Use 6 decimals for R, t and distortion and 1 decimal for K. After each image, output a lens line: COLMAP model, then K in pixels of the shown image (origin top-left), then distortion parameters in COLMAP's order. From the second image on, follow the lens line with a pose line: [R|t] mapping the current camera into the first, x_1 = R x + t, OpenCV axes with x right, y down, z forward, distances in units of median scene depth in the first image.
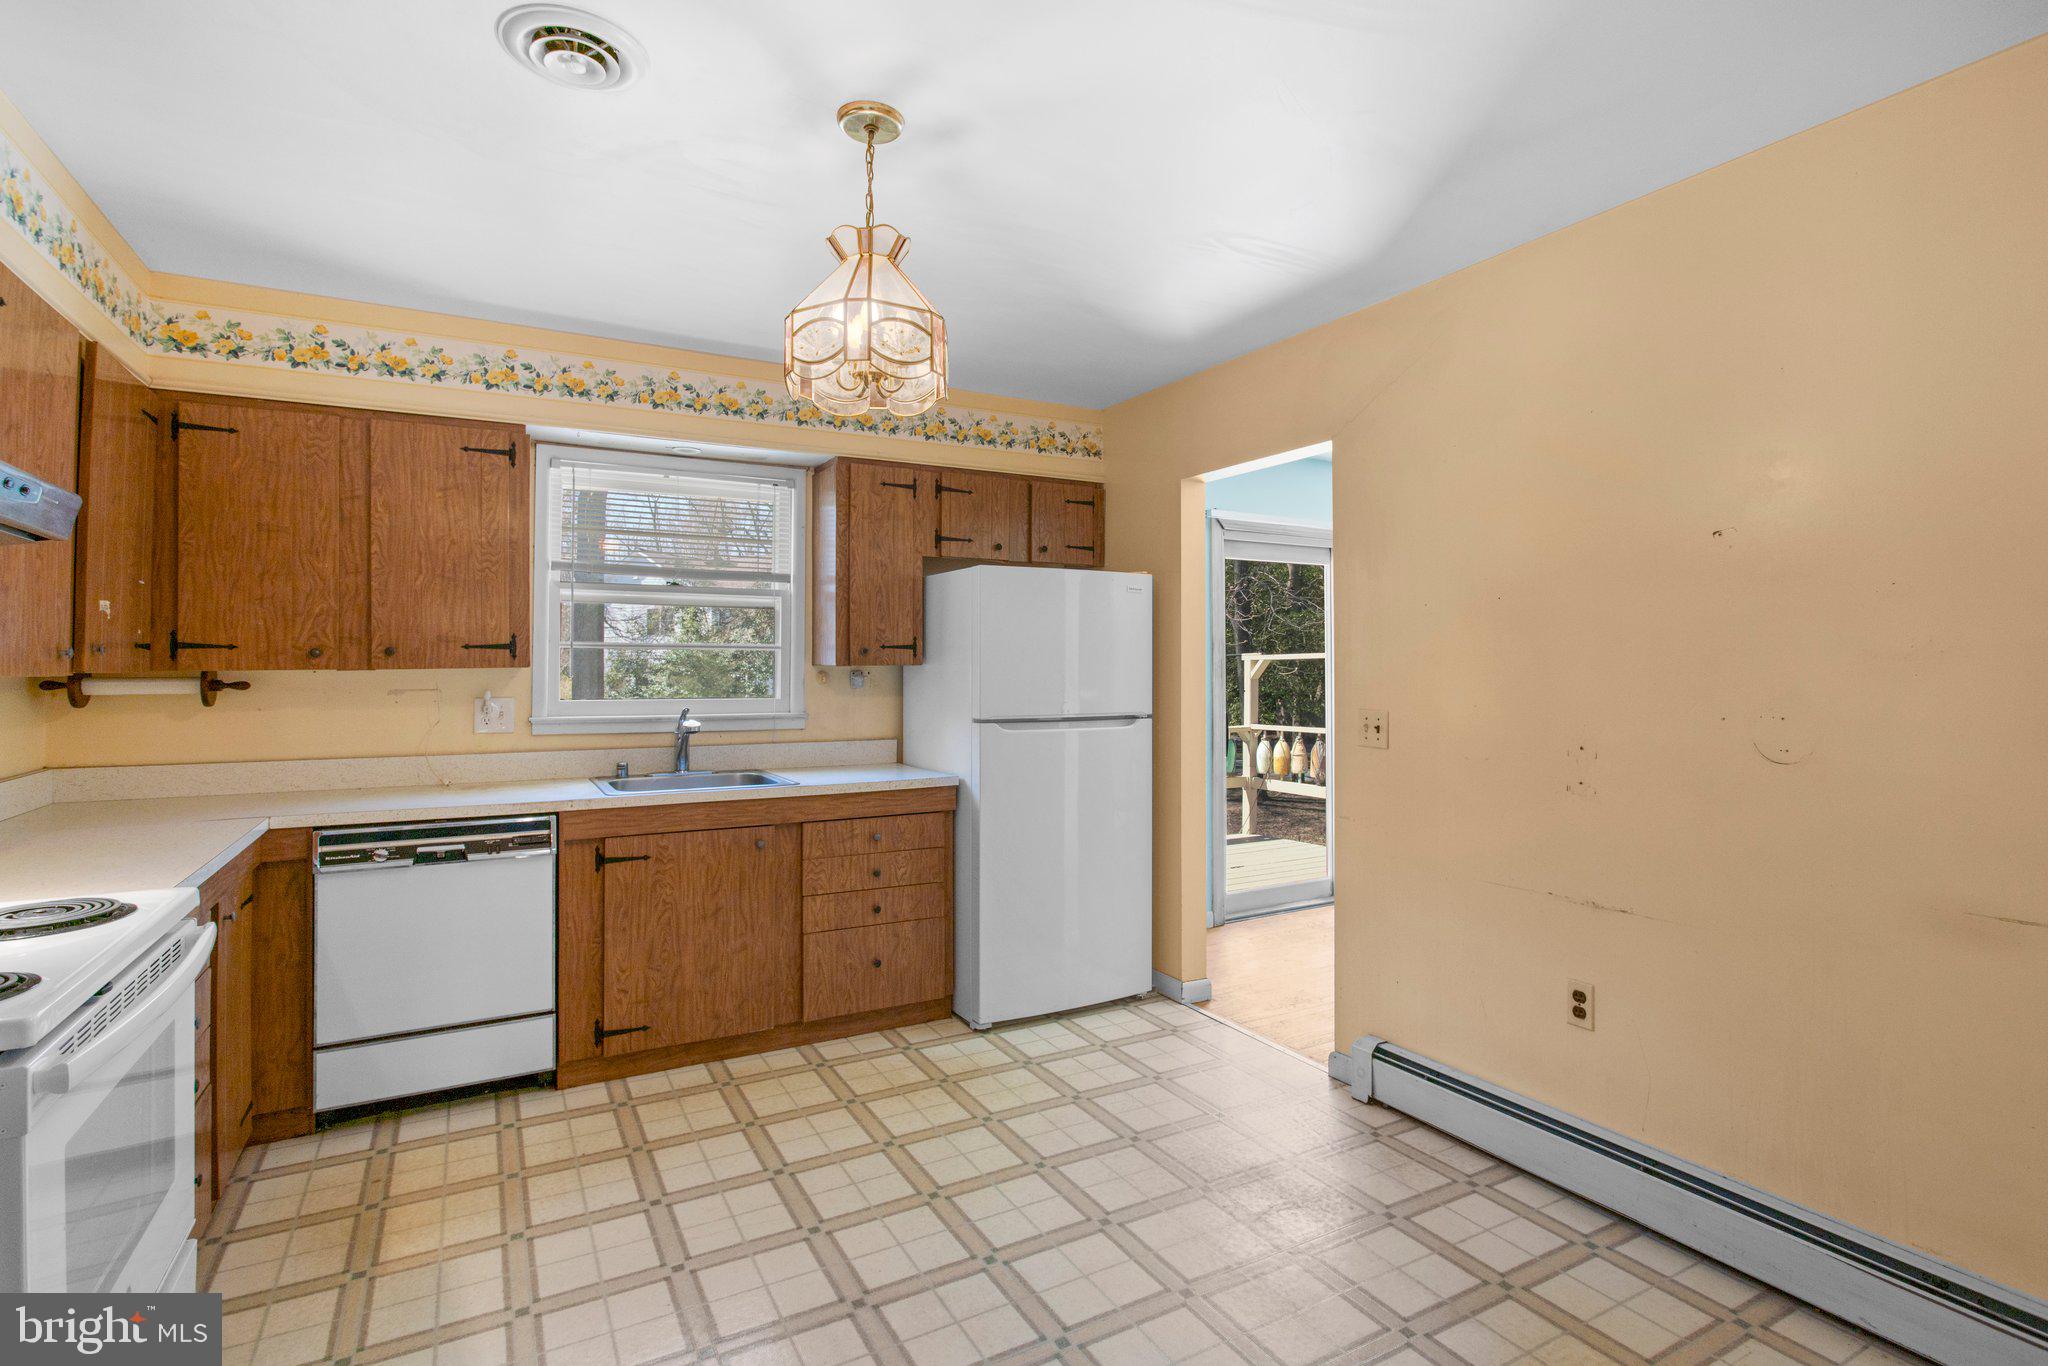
lens RADIAL K [[986.7, 0, 1010.2], [0, 986.7, 655.0], [0, 0, 1]] dist [-0.026388, 0.018528]
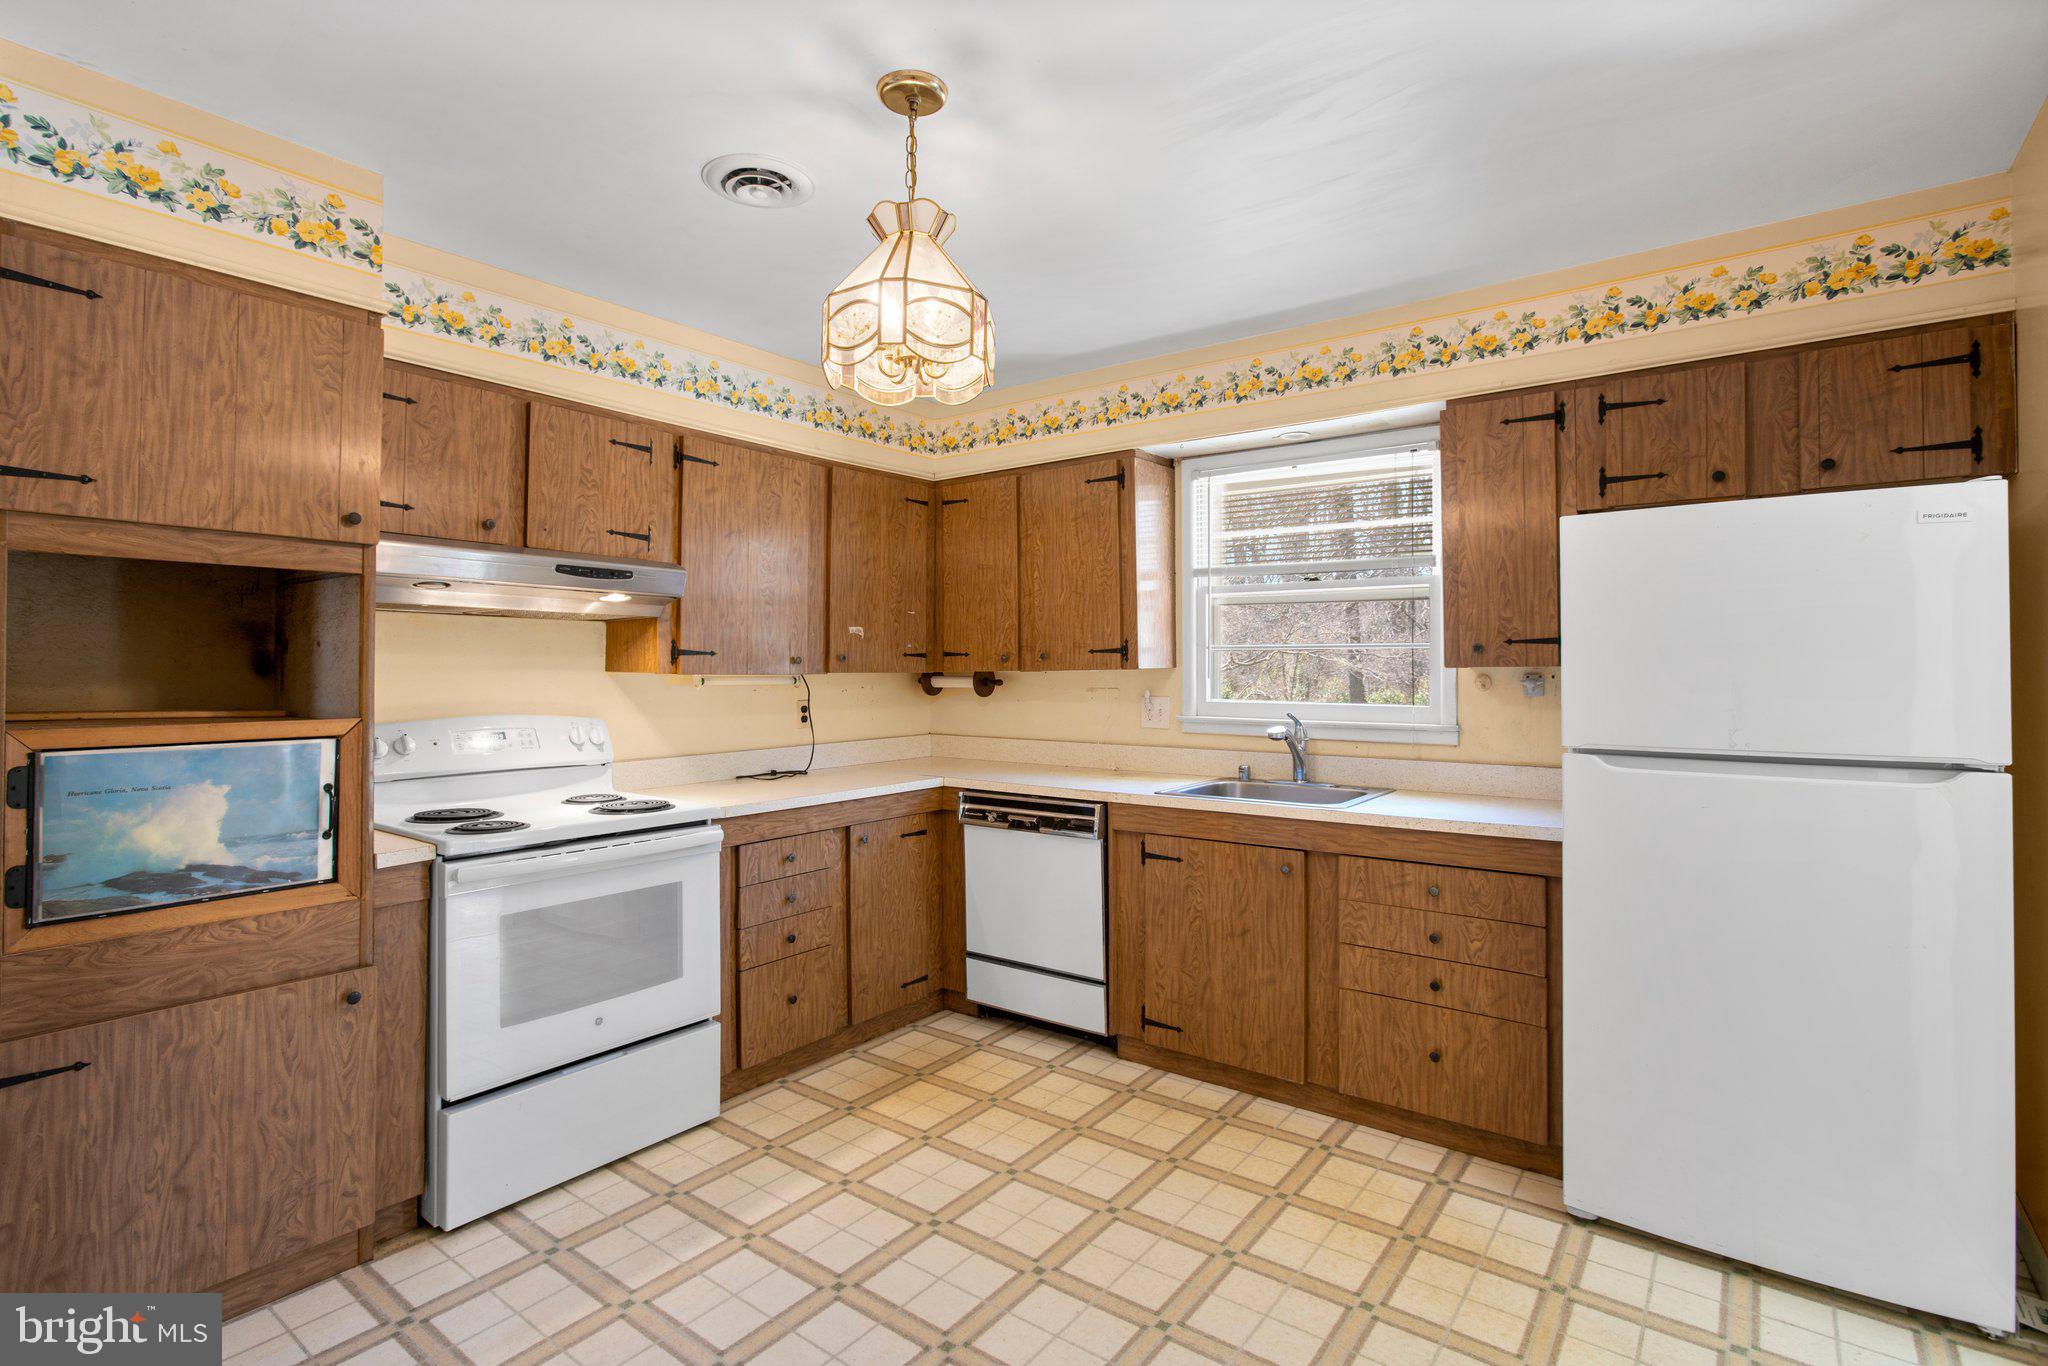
lens RADIAL K [[986.7, 0, 1010.2], [0, 986.7, 655.0], [0, 0, 1]] dist [-0.026388, 0.018528]
pose [[0.409063, -0.011405, -0.912435, 0.476310], [0.012512, 0.999898, -0.006889, 0.002694], [0.912420, -0.008599, 0.409164, 0.435211]]
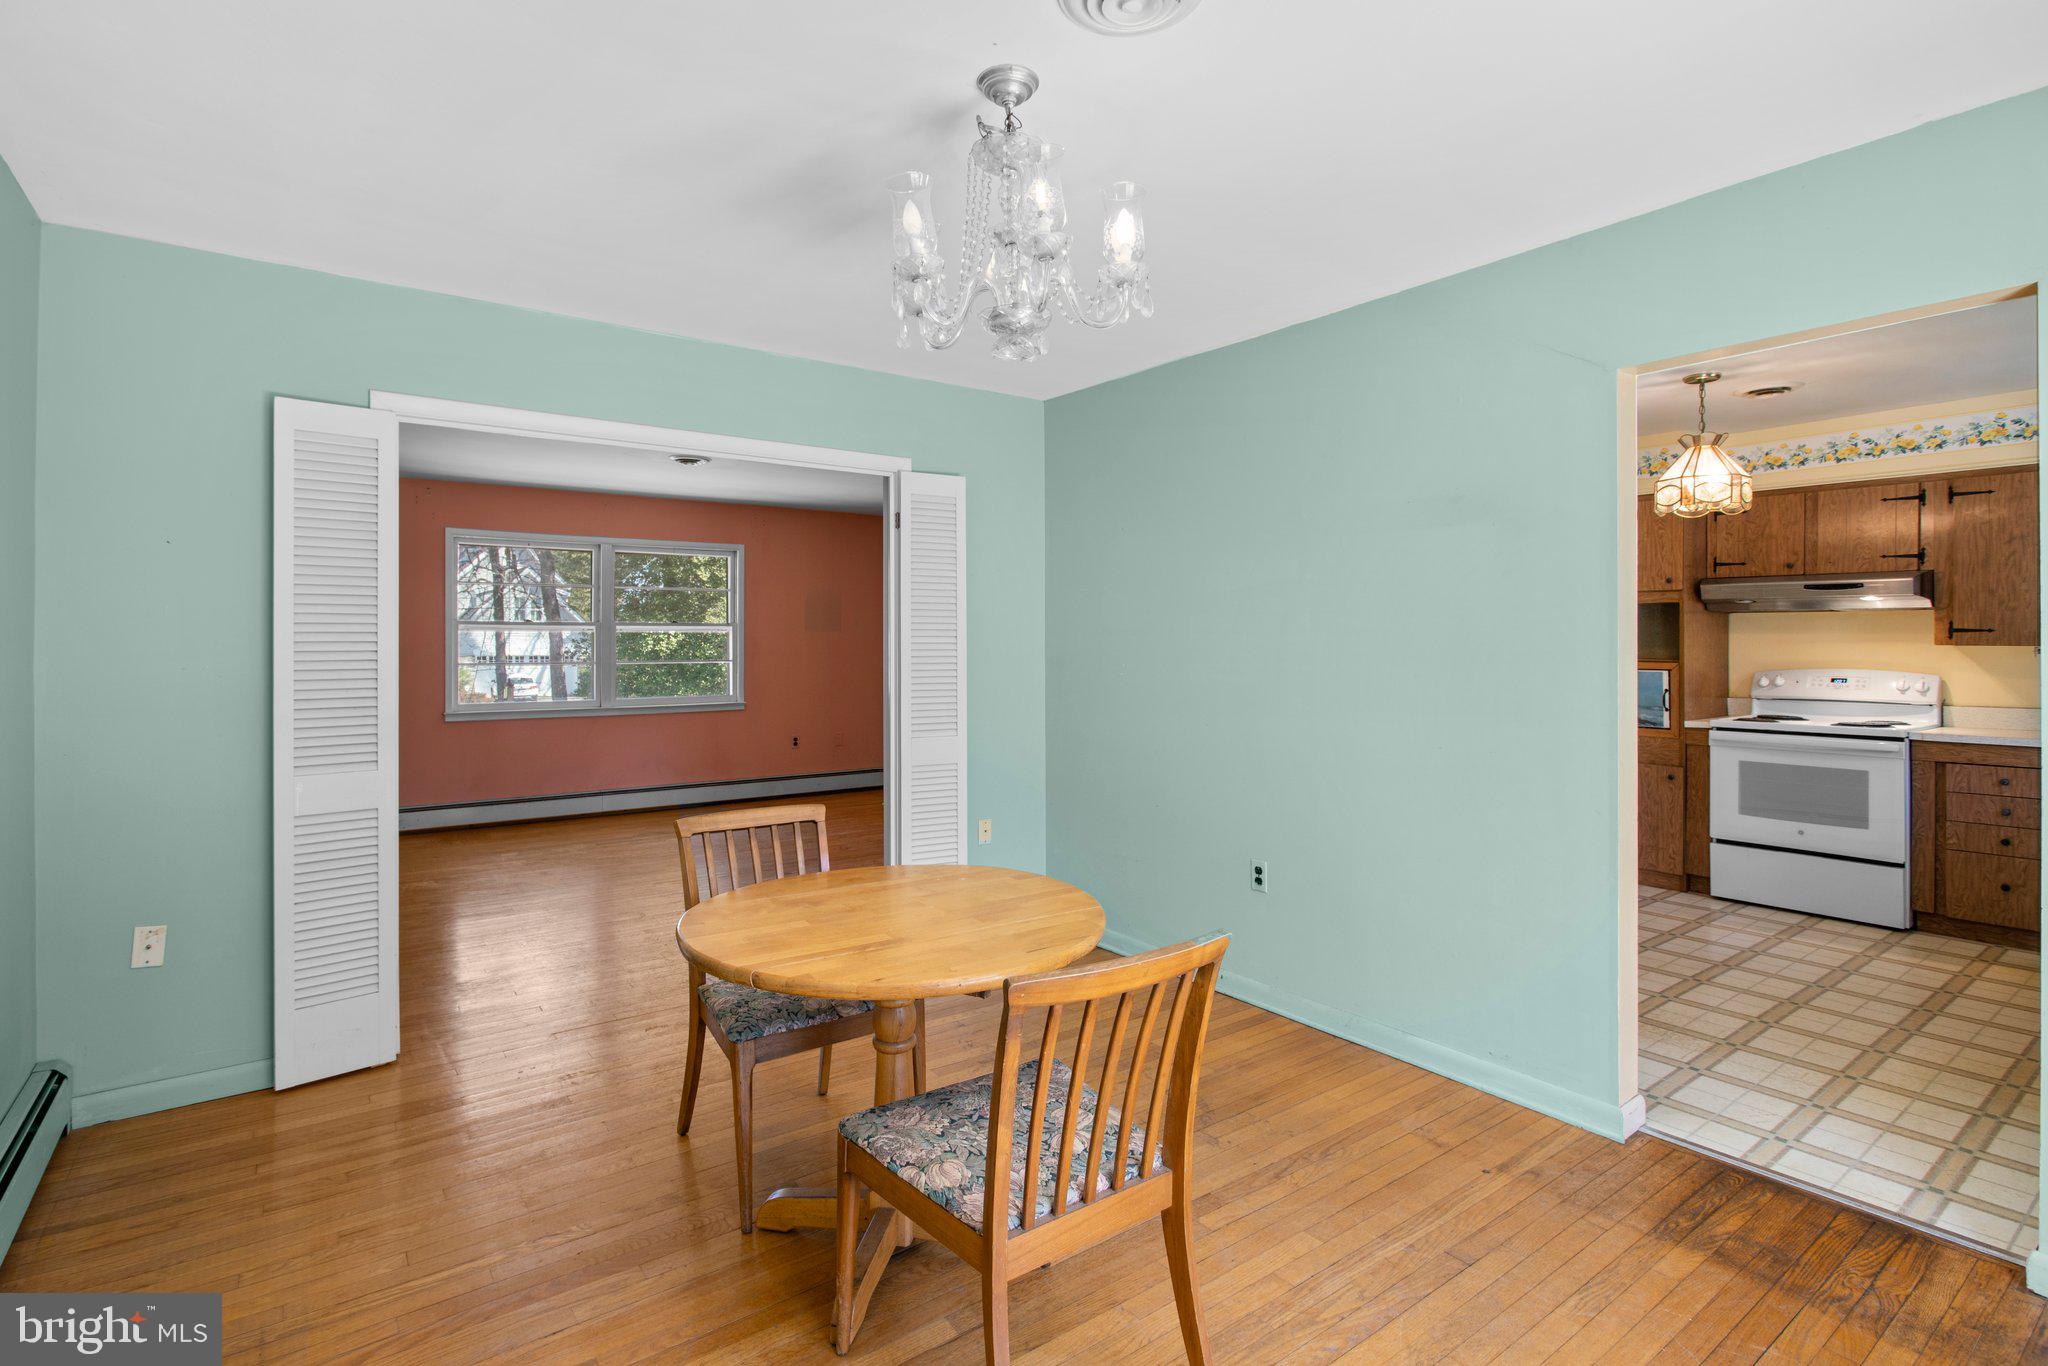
lens RADIAL K [[973.1, 0, 1009.5], [0, 973.1, 641.6], [0, 0, 1]] dist [-0.001801, -0.000870]
pose [[-0.990557, 0.004297, -0.137037, 1.002960], [0.006482, 0.999859, -0.015498, 0.018987], [0.136951, -0.016240, -0.990445, 1.779261]]
